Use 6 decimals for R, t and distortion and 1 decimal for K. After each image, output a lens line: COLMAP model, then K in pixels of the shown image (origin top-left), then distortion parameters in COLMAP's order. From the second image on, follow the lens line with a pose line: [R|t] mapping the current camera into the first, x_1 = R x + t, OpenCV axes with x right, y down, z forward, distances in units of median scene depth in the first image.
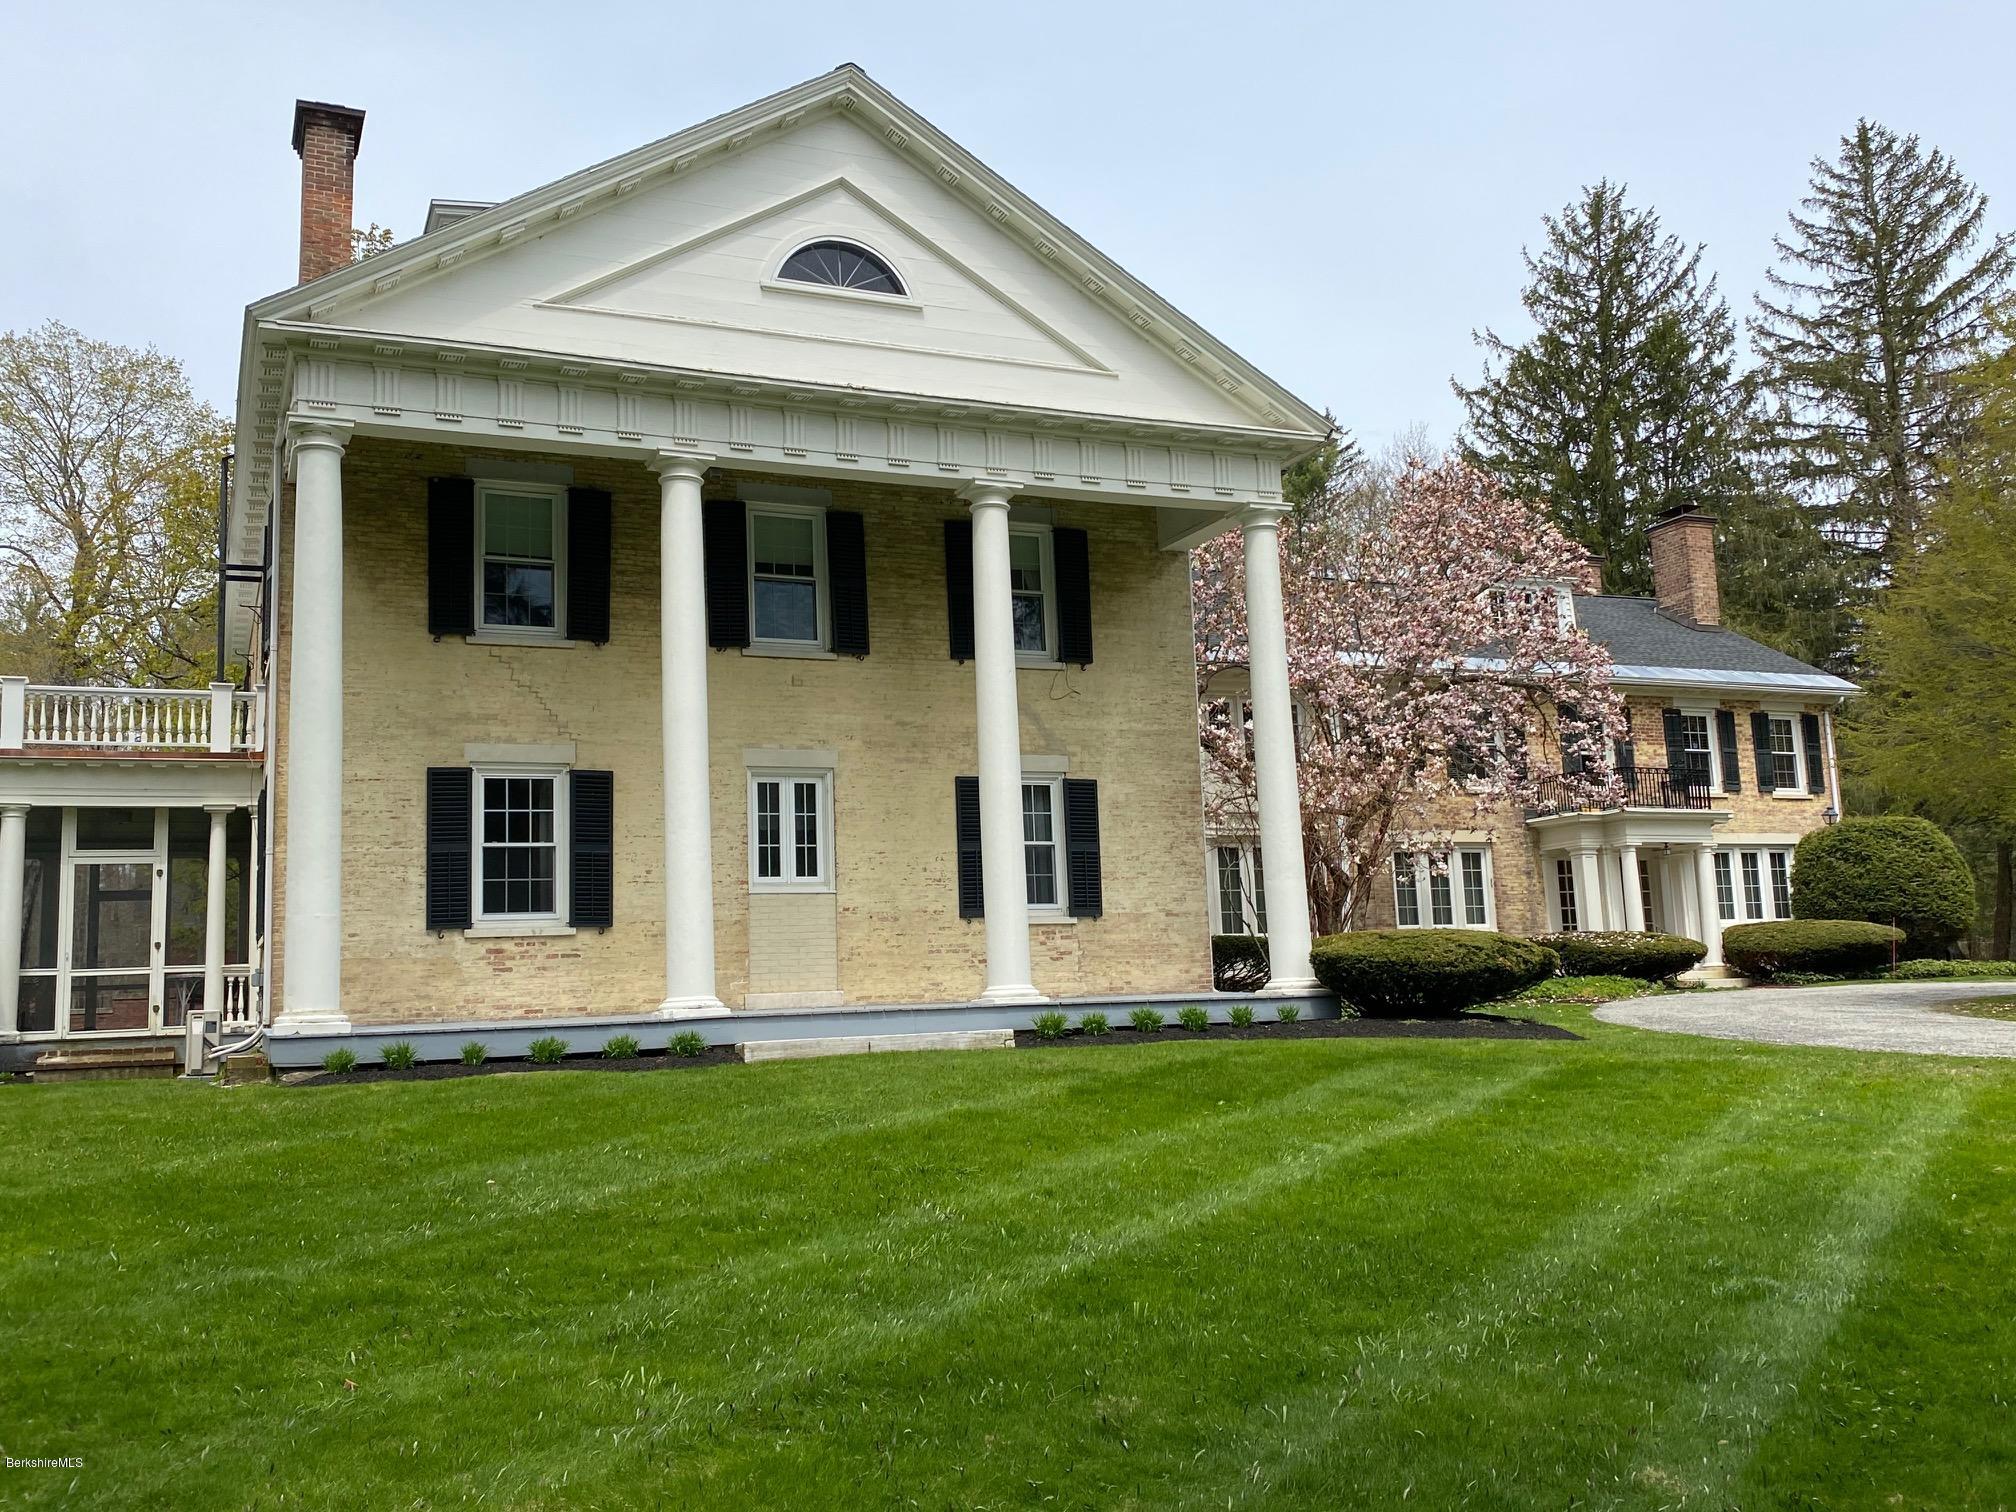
lens RADIAL K [[1868.5, 0, 1057.7], [0, 1868.5, 802.9], [0, 0, 1]] dist [0.088980, -0.003385]
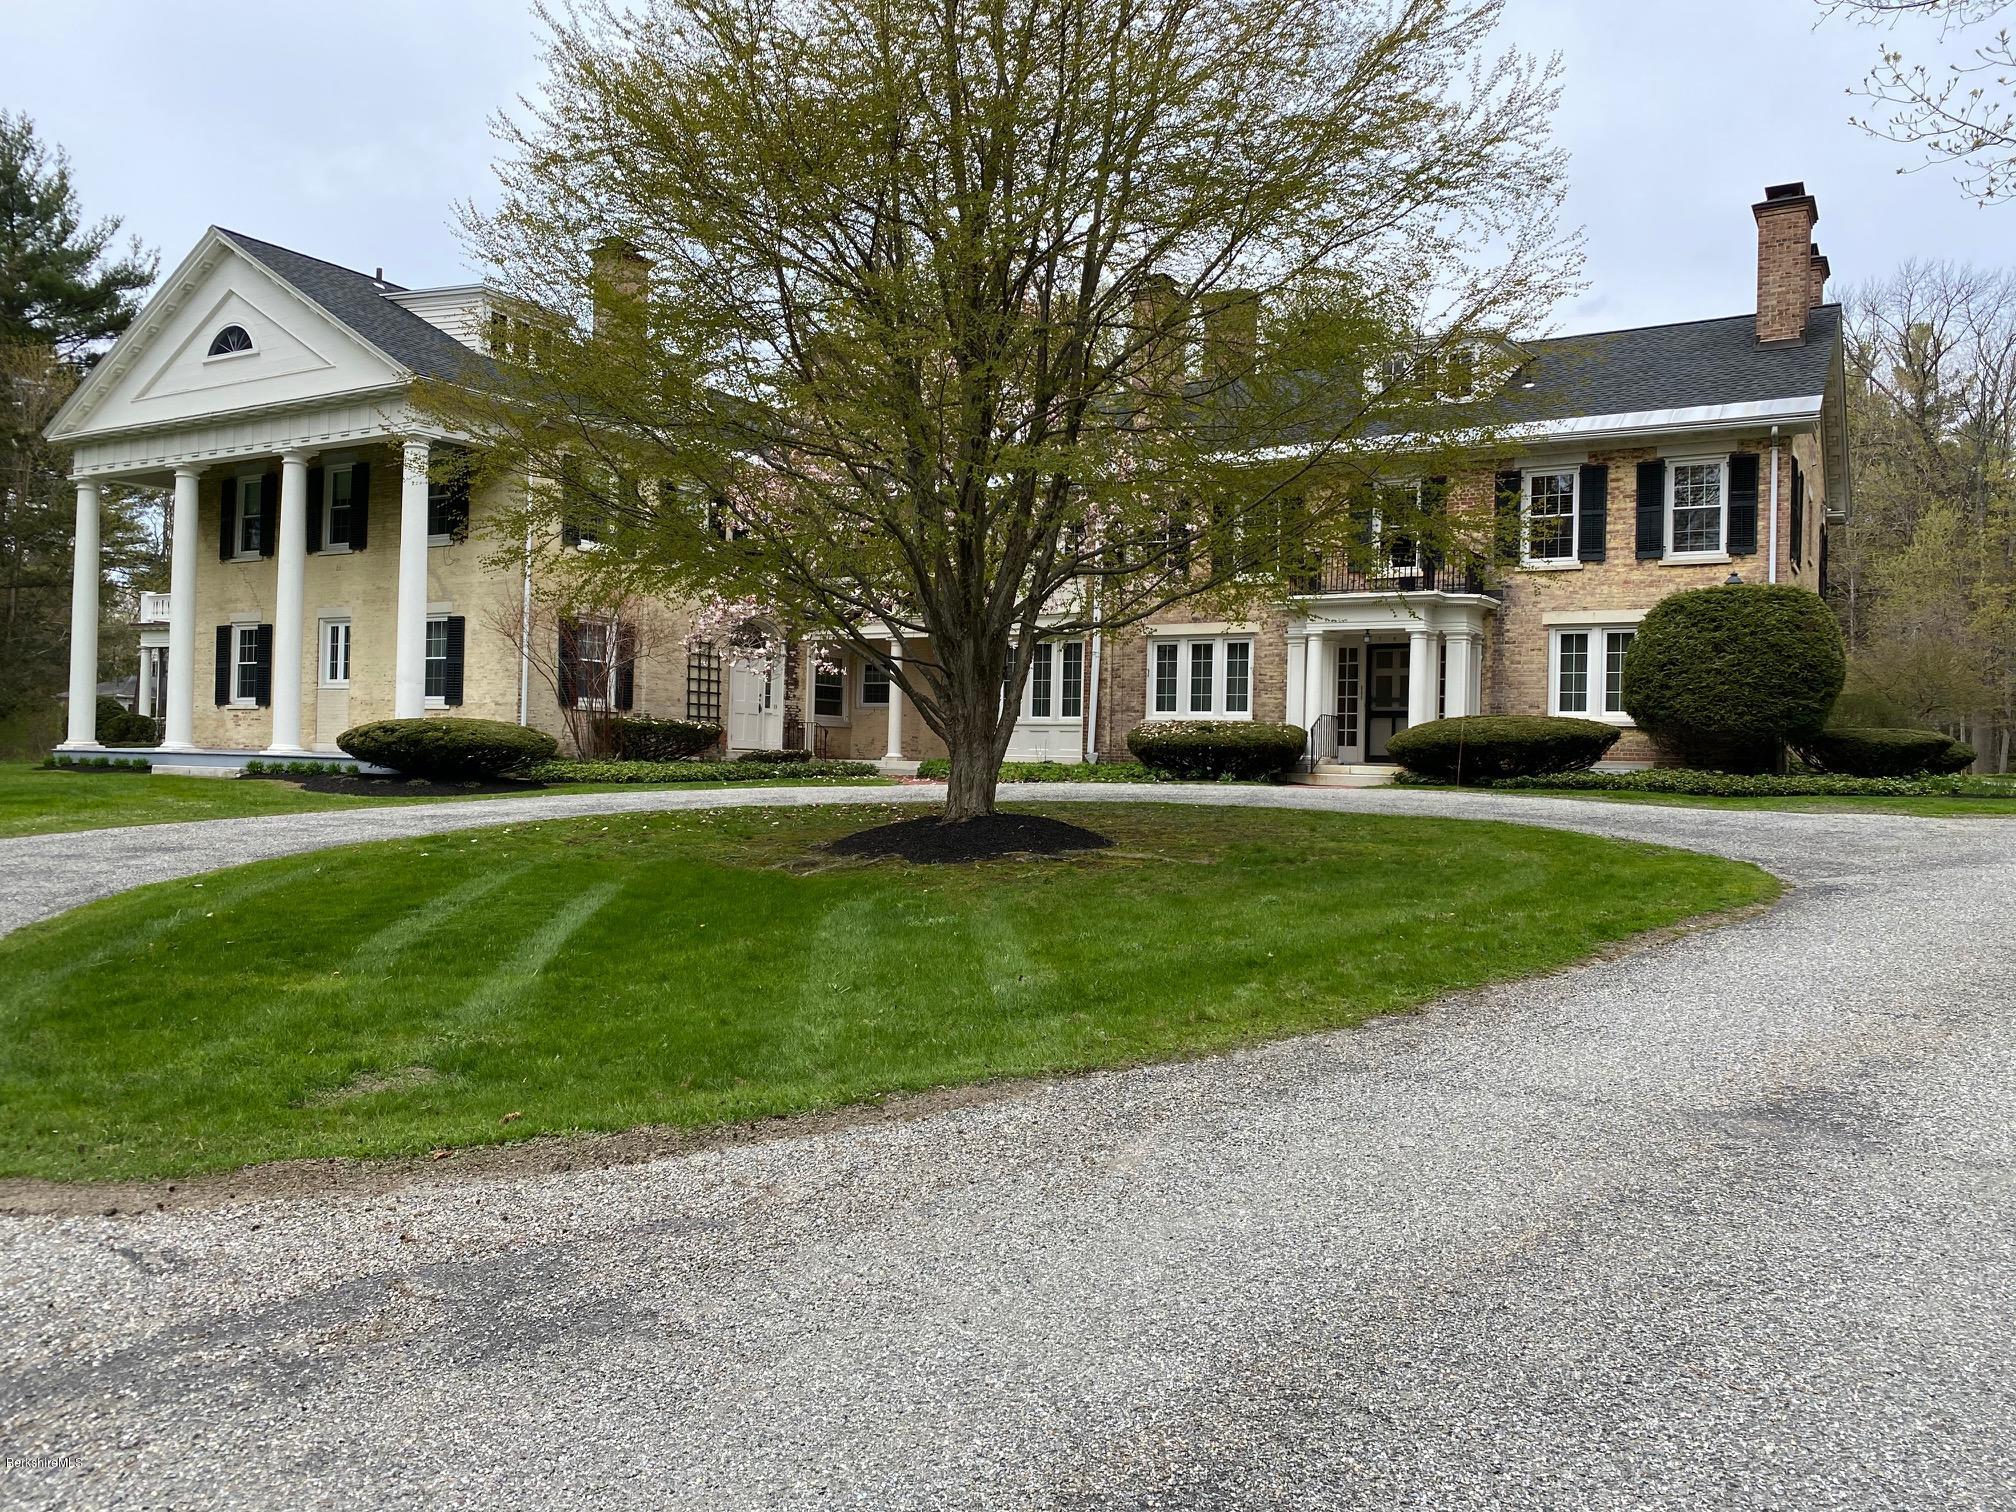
lens RADIAL K [[1523.6, 0, 1008.0], [0, 1523.6, 756.0], [0, 0, 1]] dist [0.037253, -0.005533]
pose [[0.556745, 0.050040, -0.829175, 0.849715], [0.048610, 0.994511, 0.092657, 0.004662], [0.829260, -0.091893, 0.551256, 0.426713]]
